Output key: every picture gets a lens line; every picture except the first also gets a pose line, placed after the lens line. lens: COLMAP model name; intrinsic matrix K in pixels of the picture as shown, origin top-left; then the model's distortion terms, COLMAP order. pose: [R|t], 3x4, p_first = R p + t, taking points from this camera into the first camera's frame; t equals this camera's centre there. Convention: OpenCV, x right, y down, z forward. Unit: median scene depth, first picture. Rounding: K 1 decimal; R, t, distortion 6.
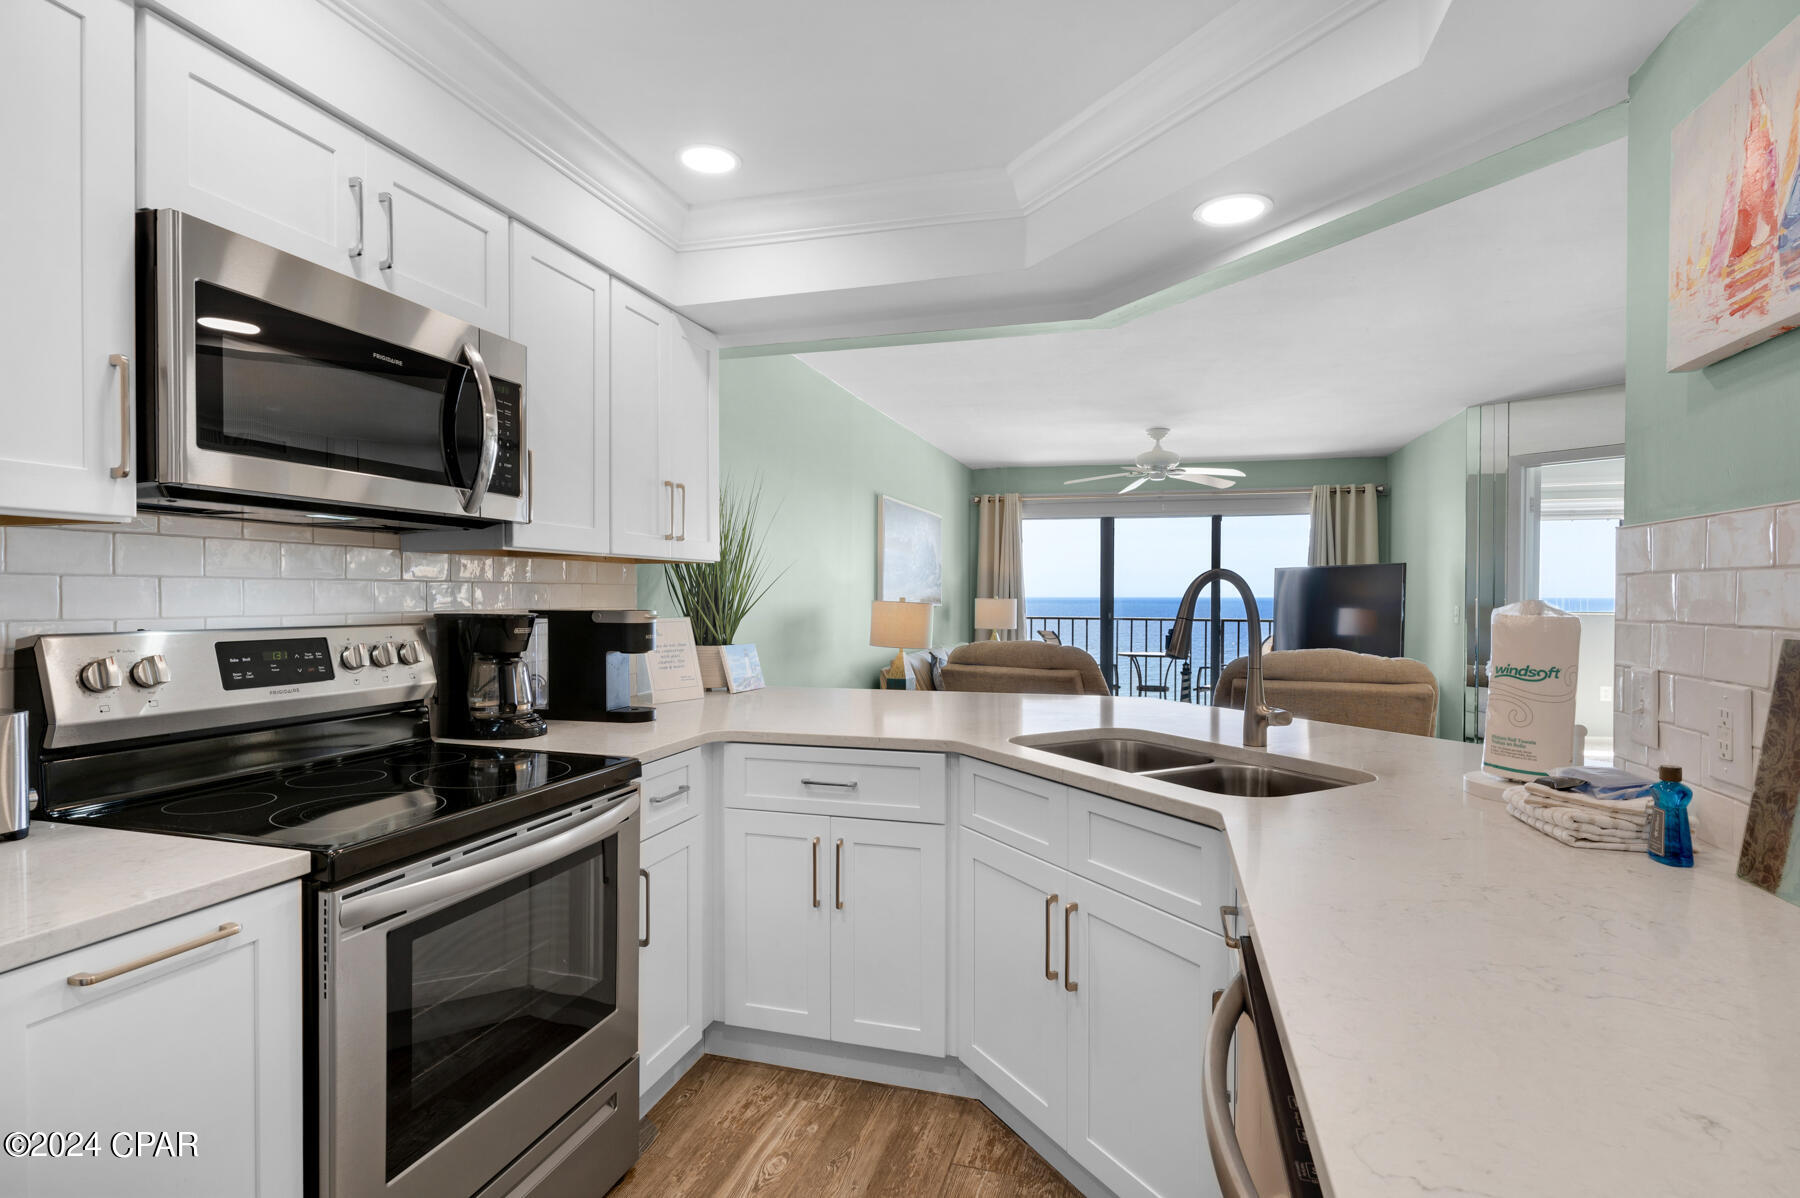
lens RADIAL K [[907.6, 0, 914.3], [0, 907.6, 614.4], [0, 0, 1]] dist [0.004090, 0.001225]
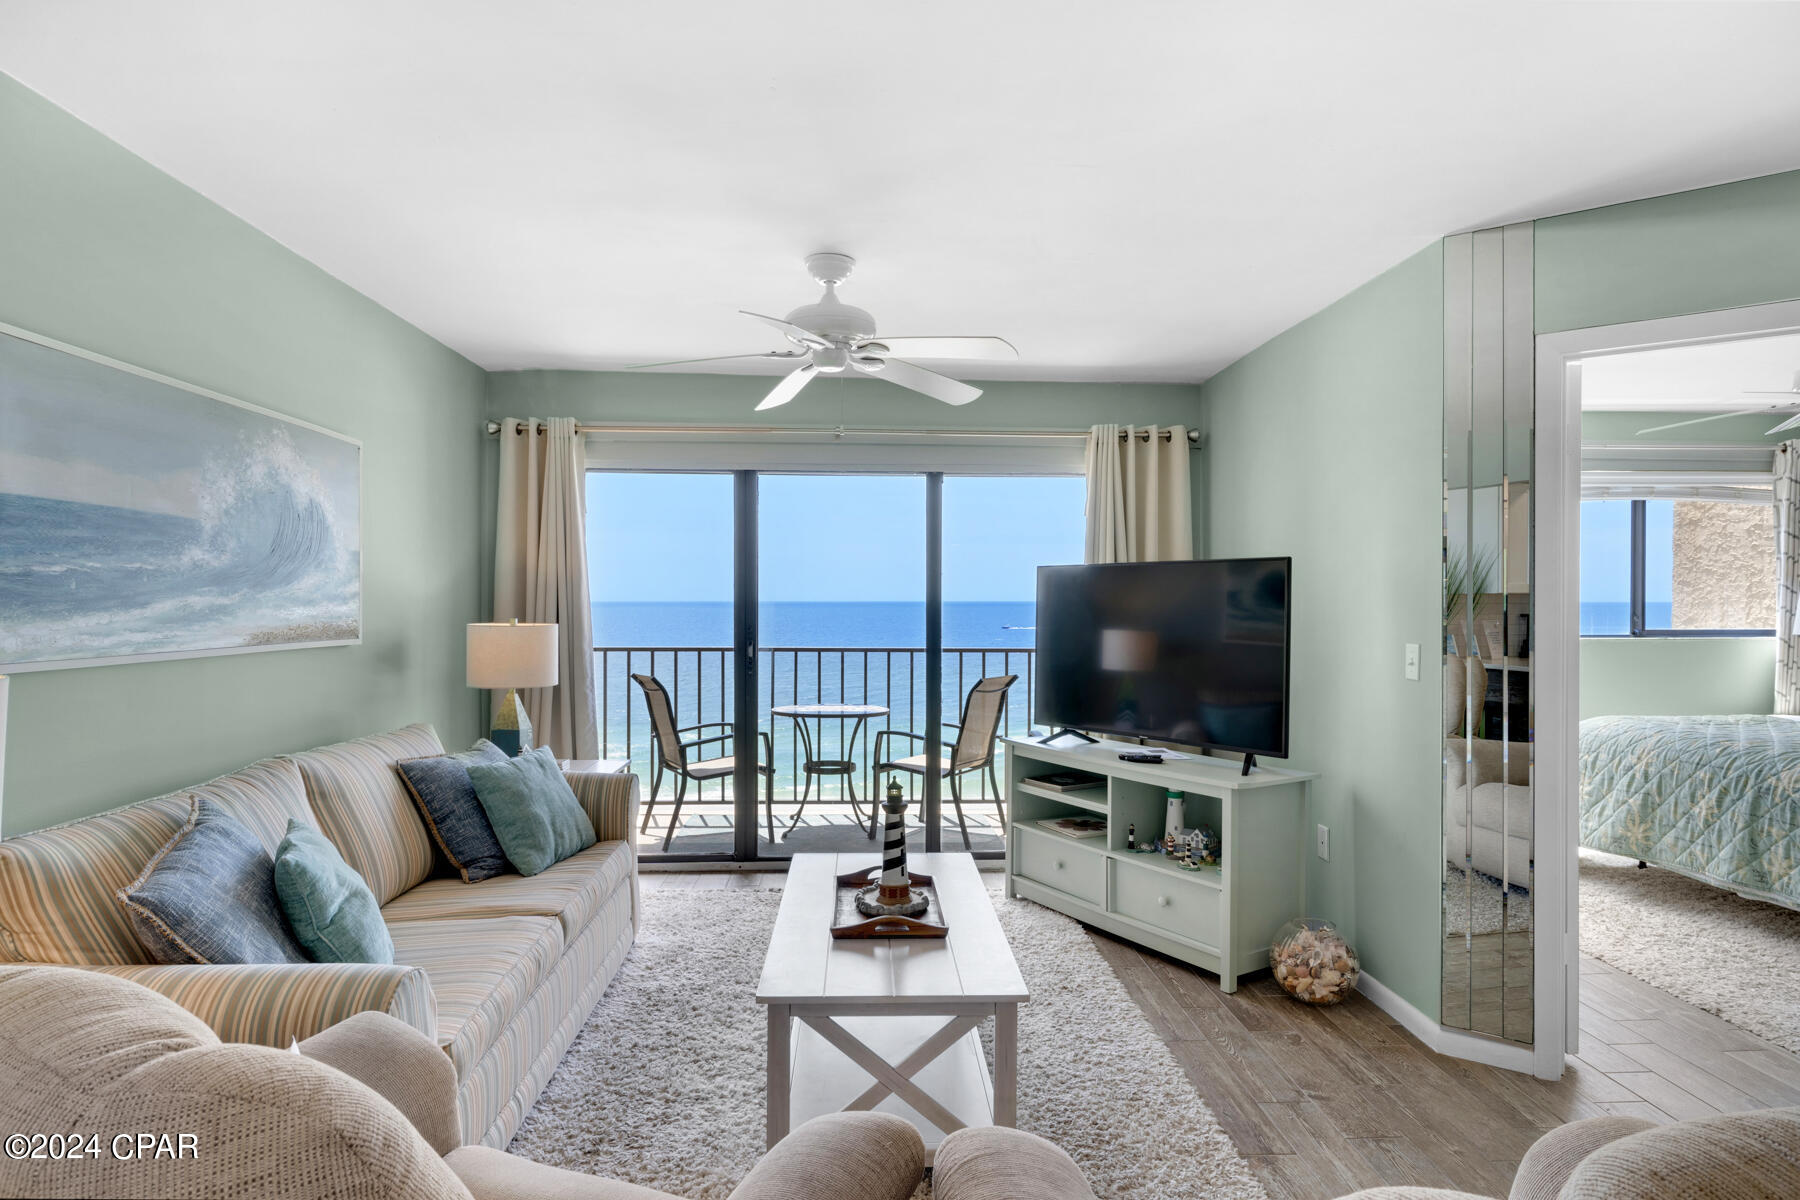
lens RADIAL K [[991.9, 0, 903.5], [0, 991.9, 606.5], [0, 0, 1]] dist [-0.004429, -0.002068]
pose [[0.948035, -0.003447, 0.318146, 0.122584], [0.007743, 0.999895, -0.012239, -0.018757], [-0.318071, 0.014066, 0.947963, 0.440019]]
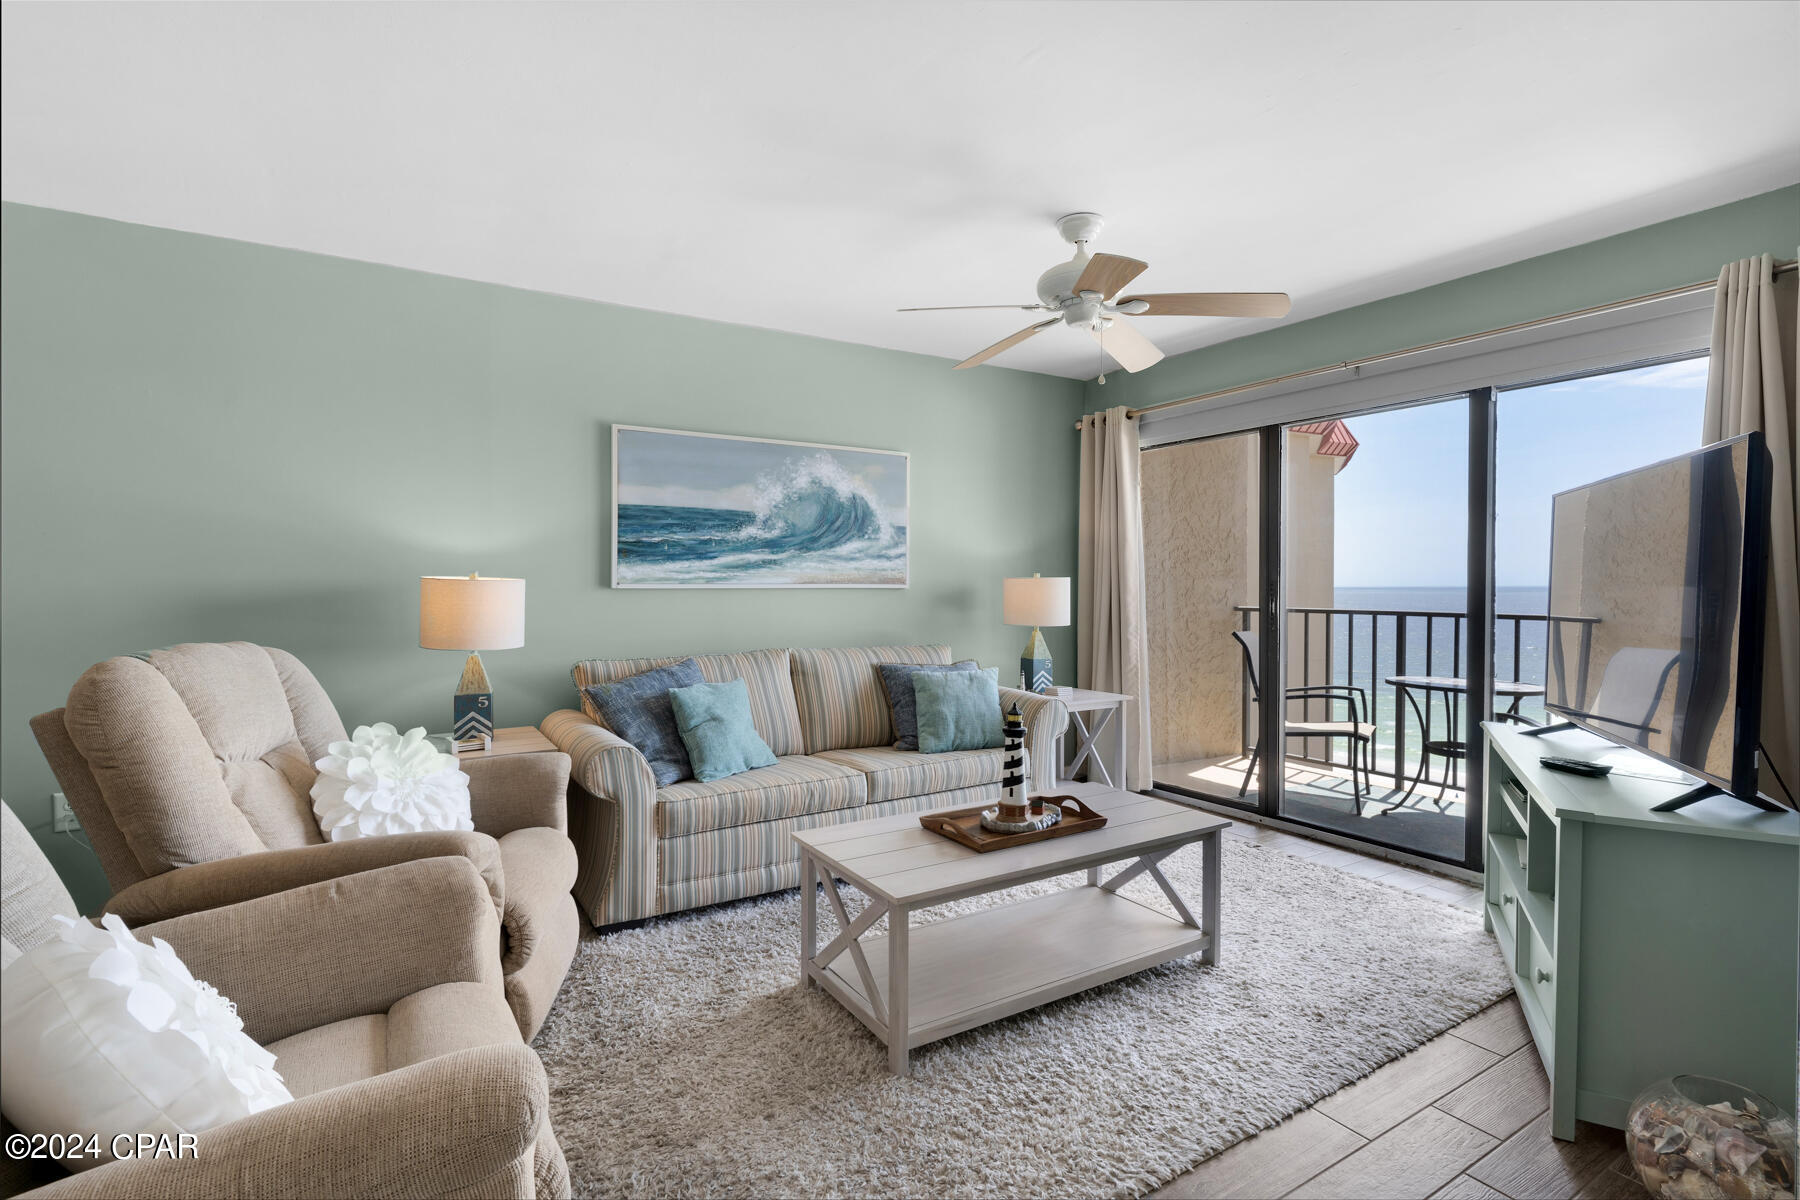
lens RADIAL K [[865.6, 0, 901.8], [0, 865.6, 591.8], [0, 0, 1]] dist [0.002946, 0.000464]
pose [[0.740850, 0.000759, -0.671670, 0.434827], [-0.009821, 0.999905, -0.009703, -0.000259], [0.671599, 0.013785, 0.740787, 0.506126]]
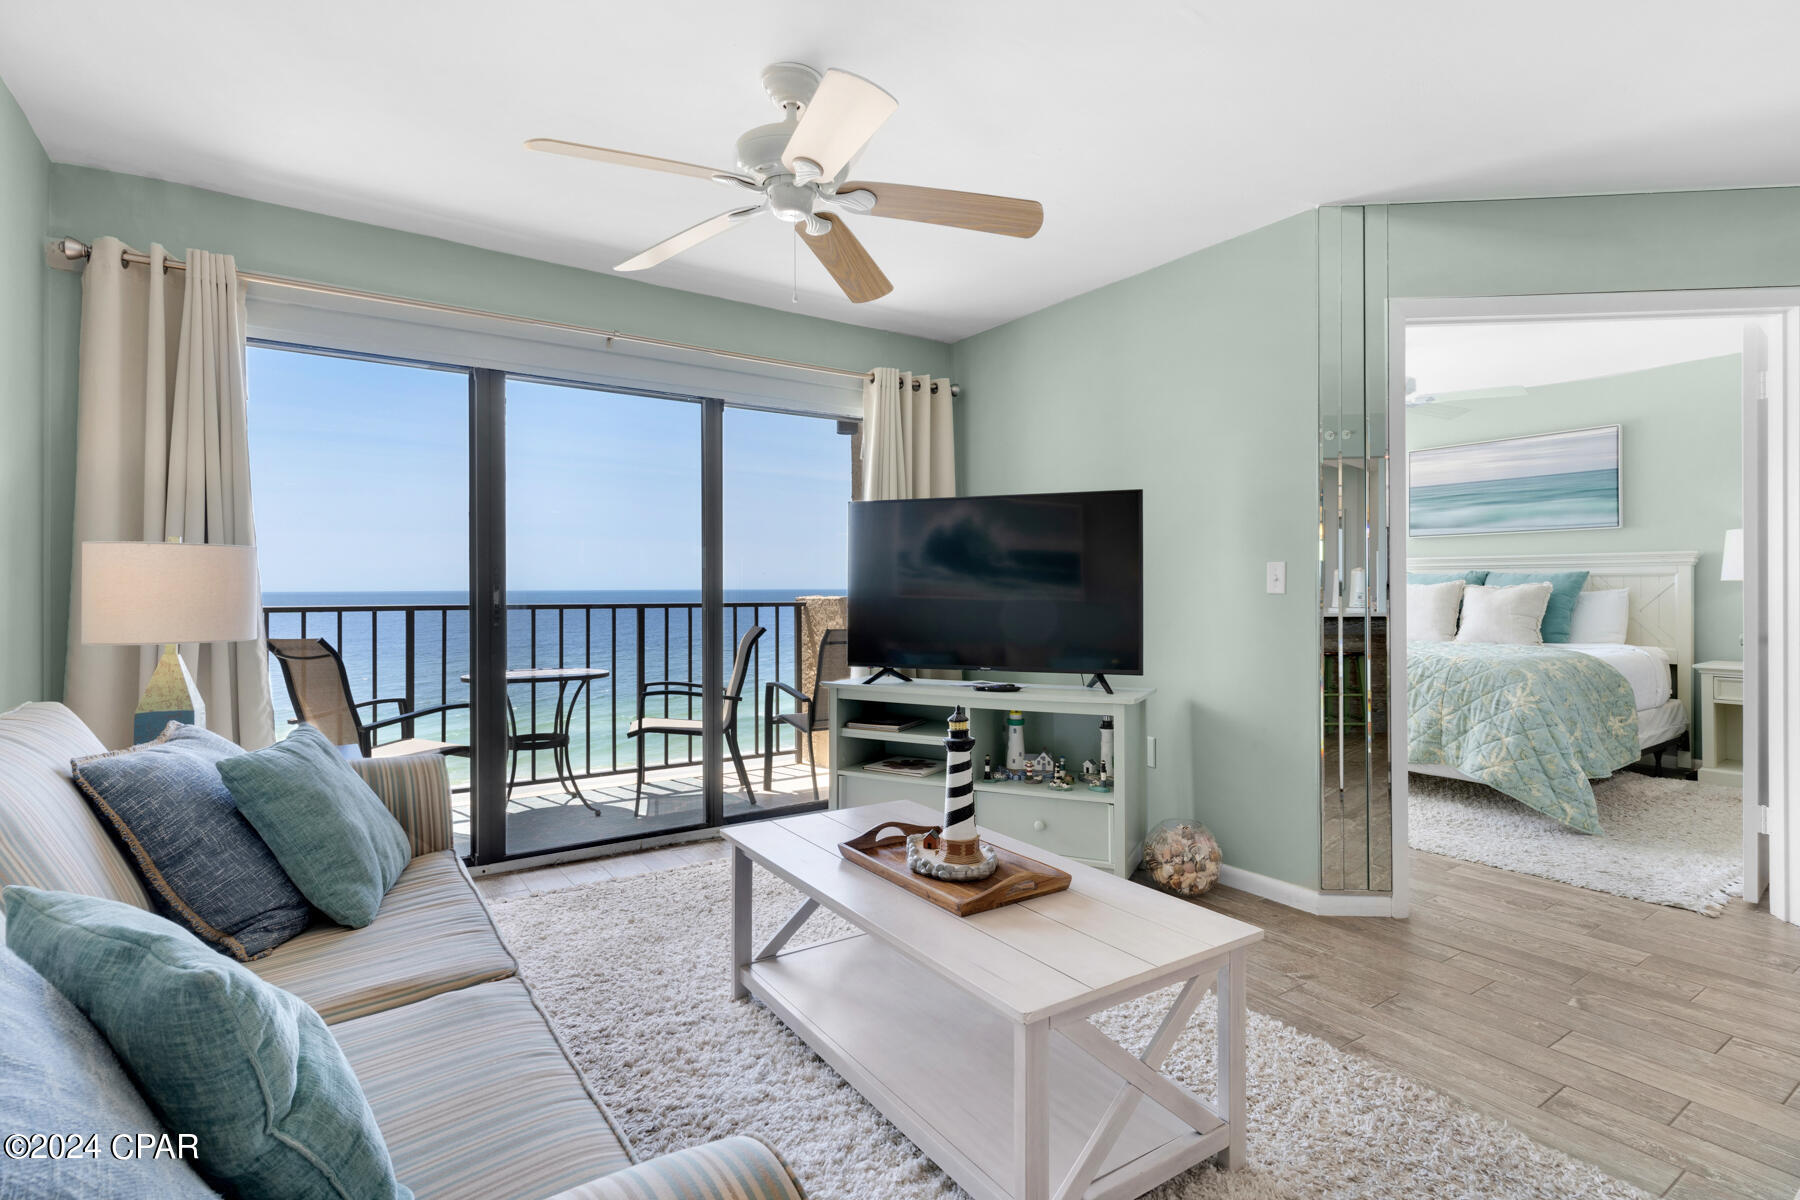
lens RADIAL K [[865.6, 0, 902.6], [0, 865.6, 584.3], [0, 0, 1]] dist [0.002946, 0.000464]
pose [[0.645610, -0.002407, 0.763663, 0.024165], [0.021150, 0.999668, -0.014730, 0.006127], [-0.763374, 0.025661, 0.645447, 0.633581]]
